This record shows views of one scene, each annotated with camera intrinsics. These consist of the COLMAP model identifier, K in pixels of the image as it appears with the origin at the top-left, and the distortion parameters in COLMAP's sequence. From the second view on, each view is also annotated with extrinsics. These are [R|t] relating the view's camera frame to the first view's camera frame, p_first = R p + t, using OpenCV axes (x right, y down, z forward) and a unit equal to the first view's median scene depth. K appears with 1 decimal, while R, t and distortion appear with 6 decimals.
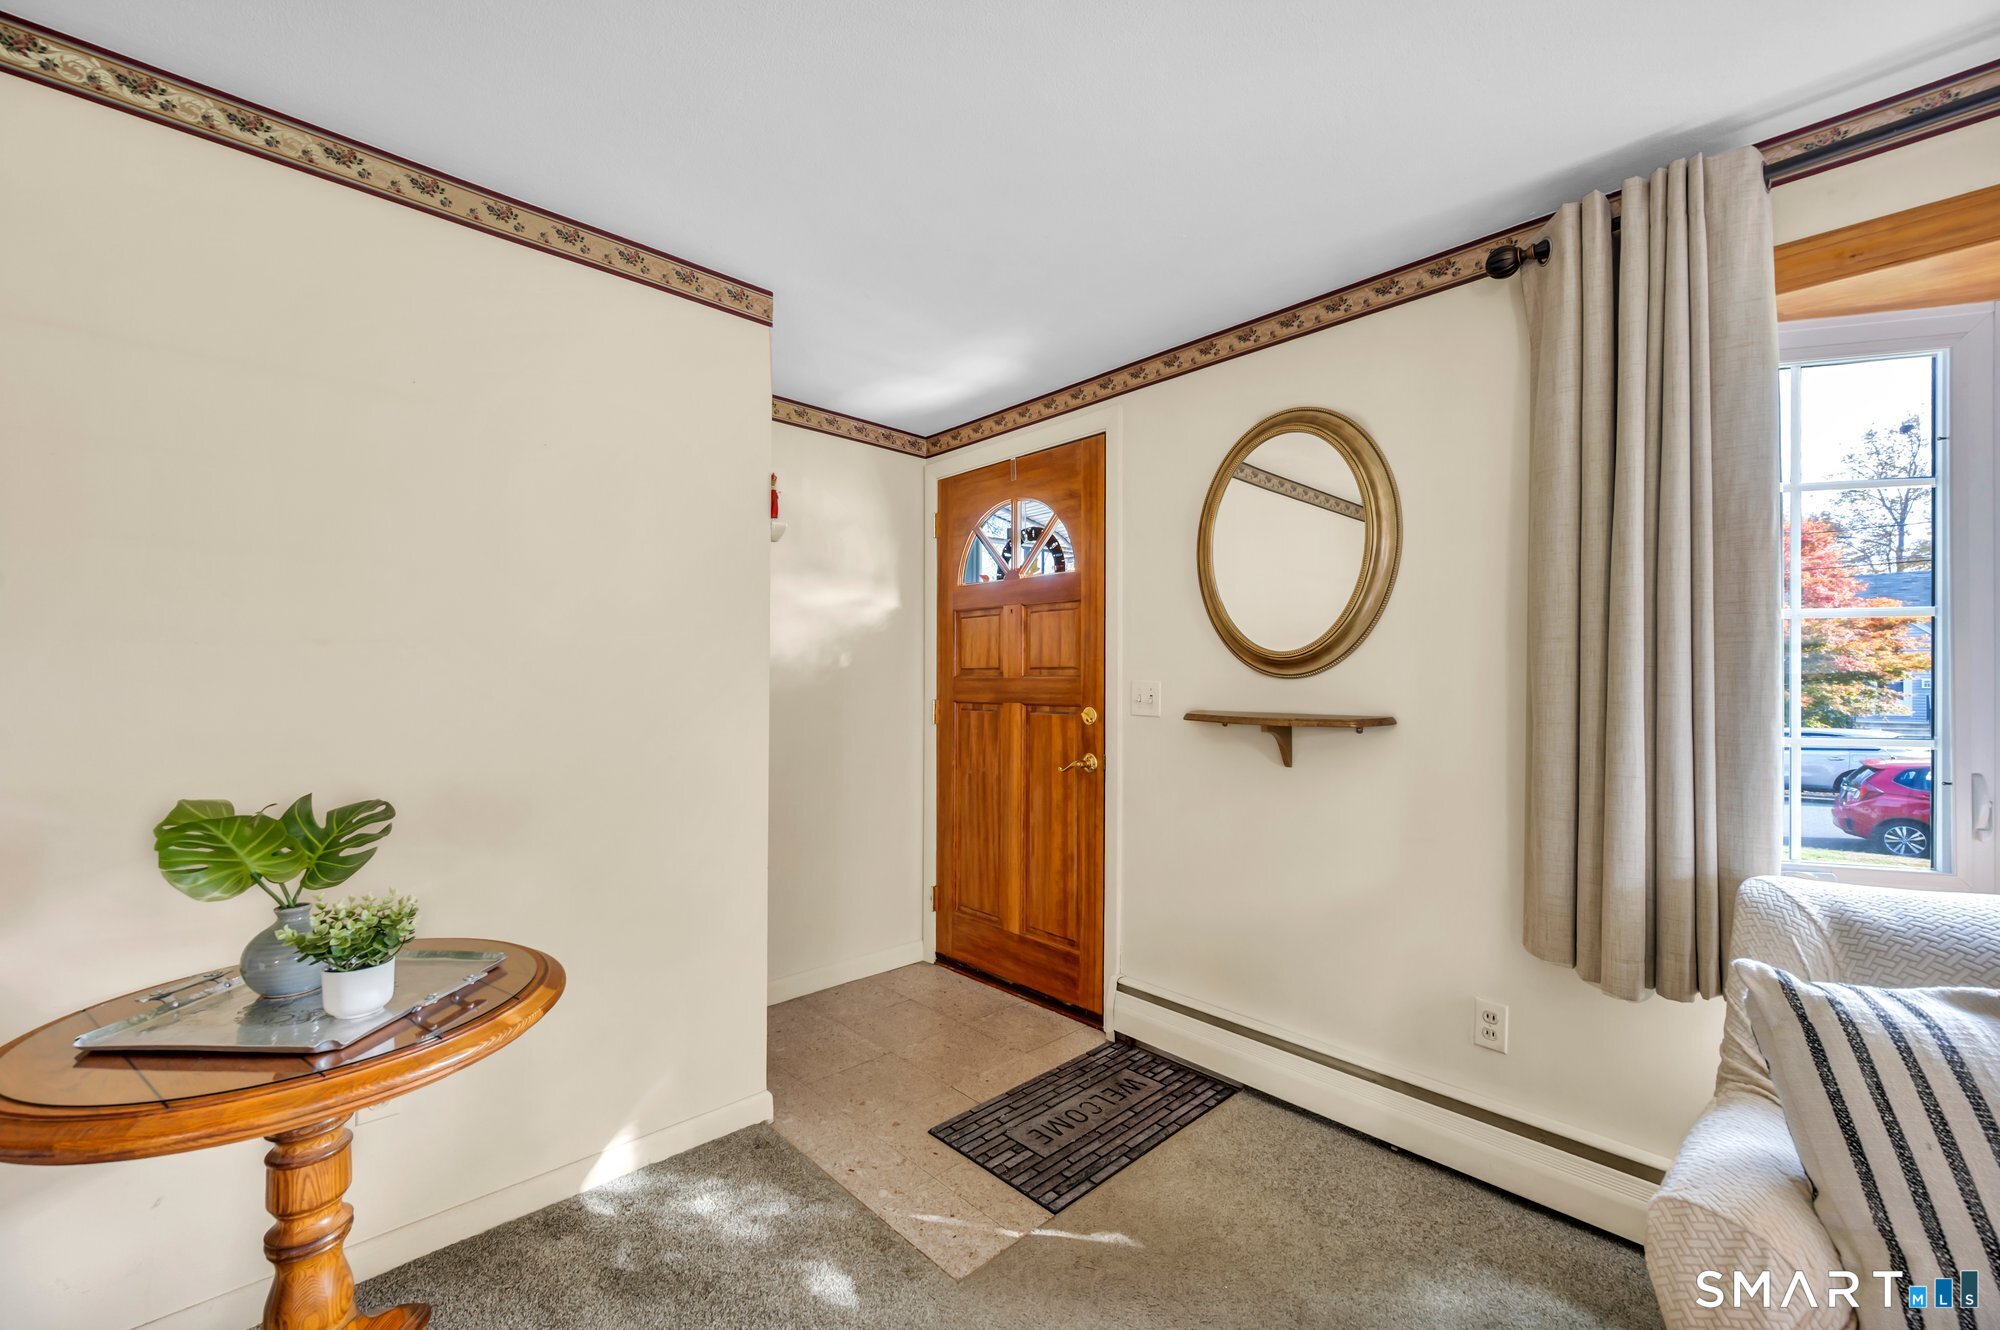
lens RADIAL K [[798.0, 0, 1000.0], [0, 798.0, 665.0], [0, 0, 1]] dist [0.000591, 0.000488]
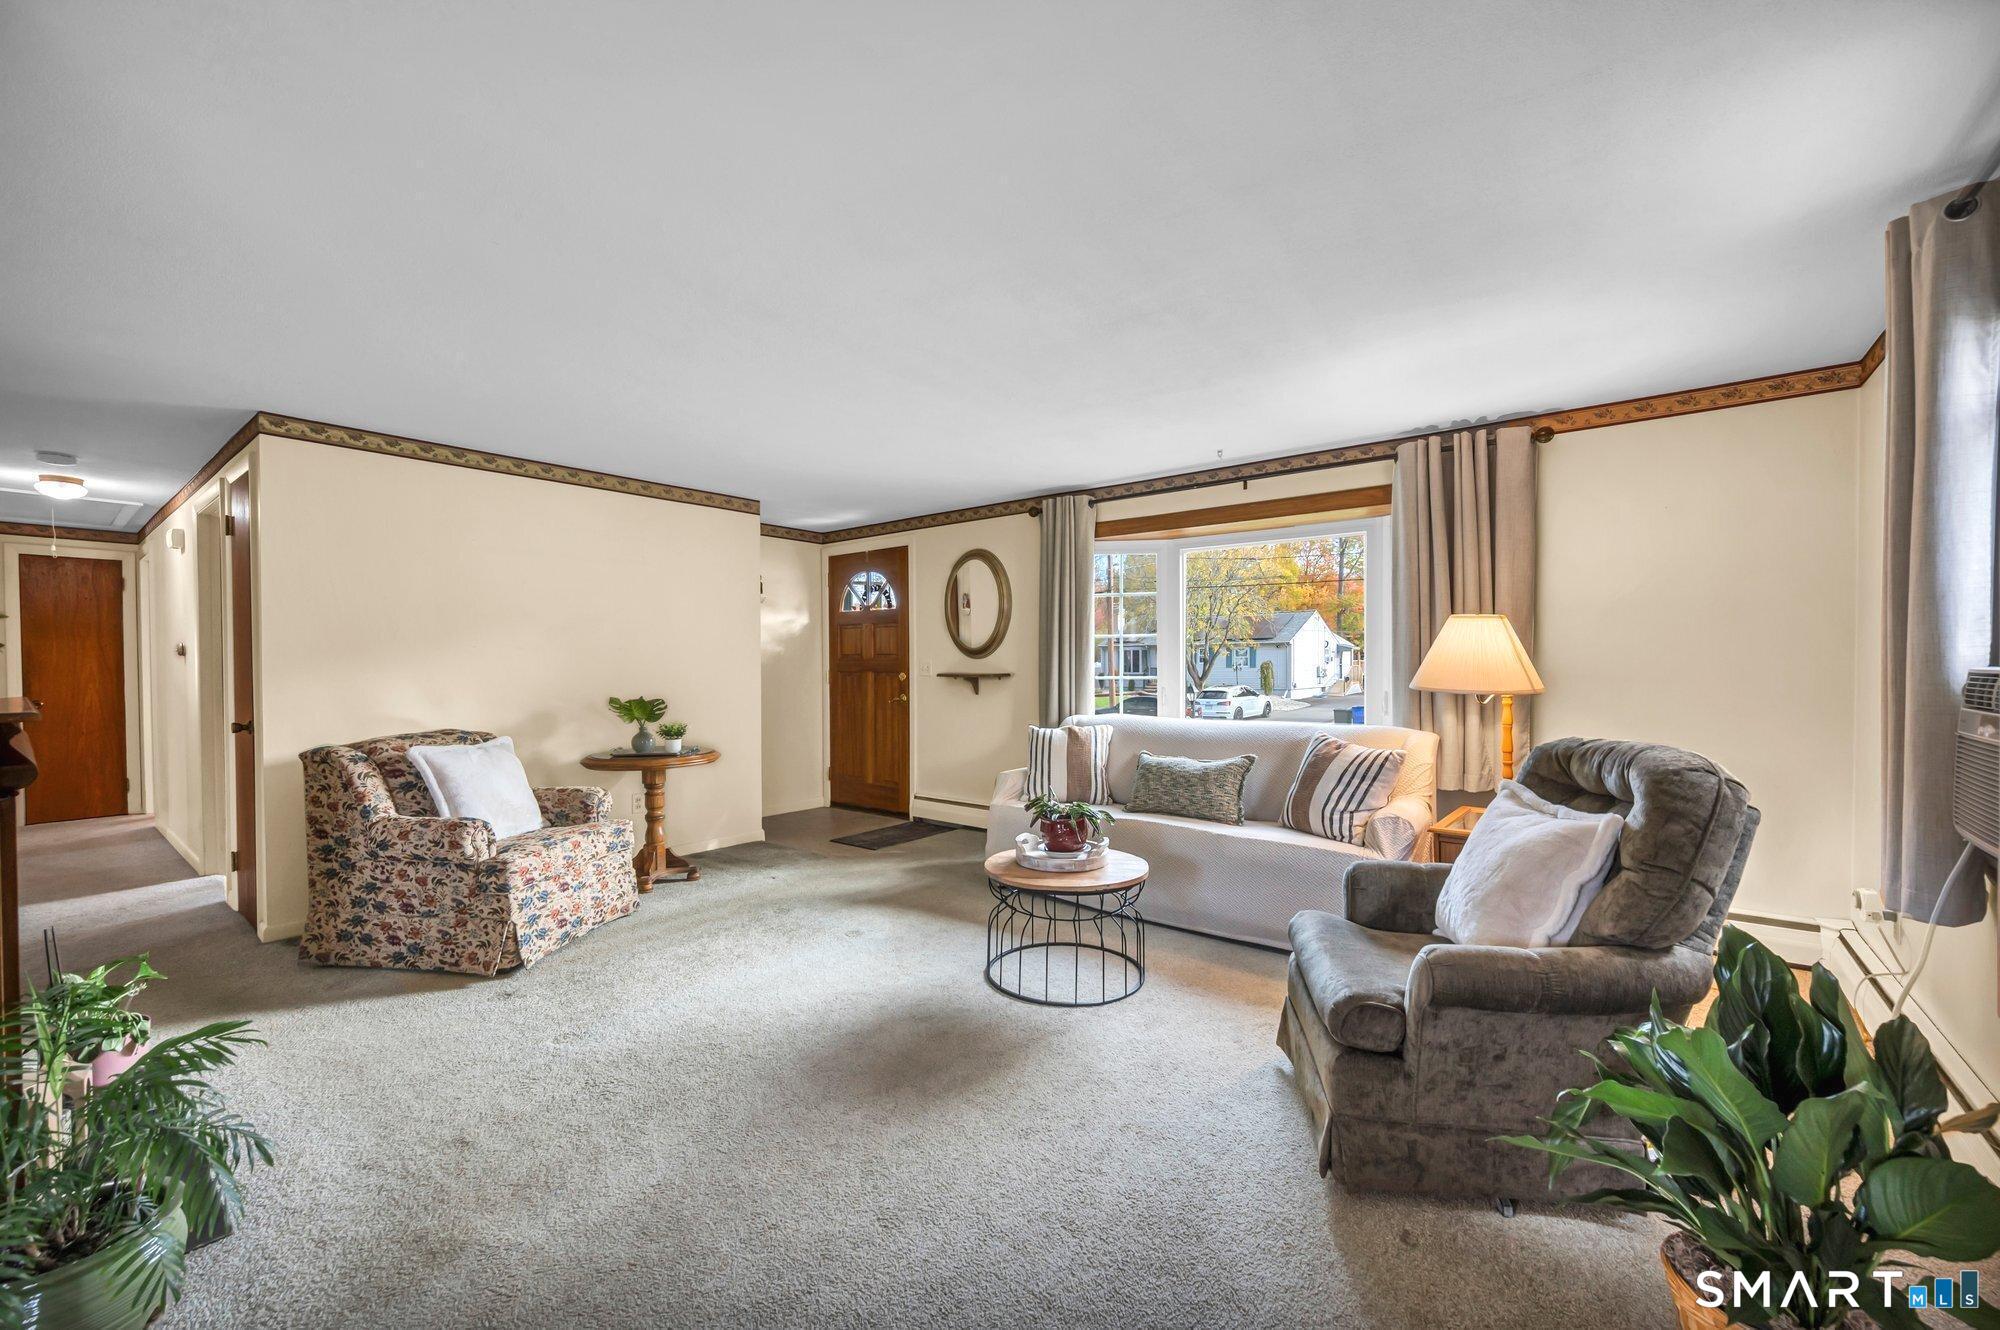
lens RADIAL K [[798.0, 0, 1000.0], [0, 798.0, 665.0], [0, 0, 1]] dist [0.000591, 0.000488]
pose [[0.990294, -0.010010, 0.138624, 0.071798], [0.006680, 0.999678, 0.024461, -0.017653], [-0.138825, -0.023297, 0.990043, -1.134292]]
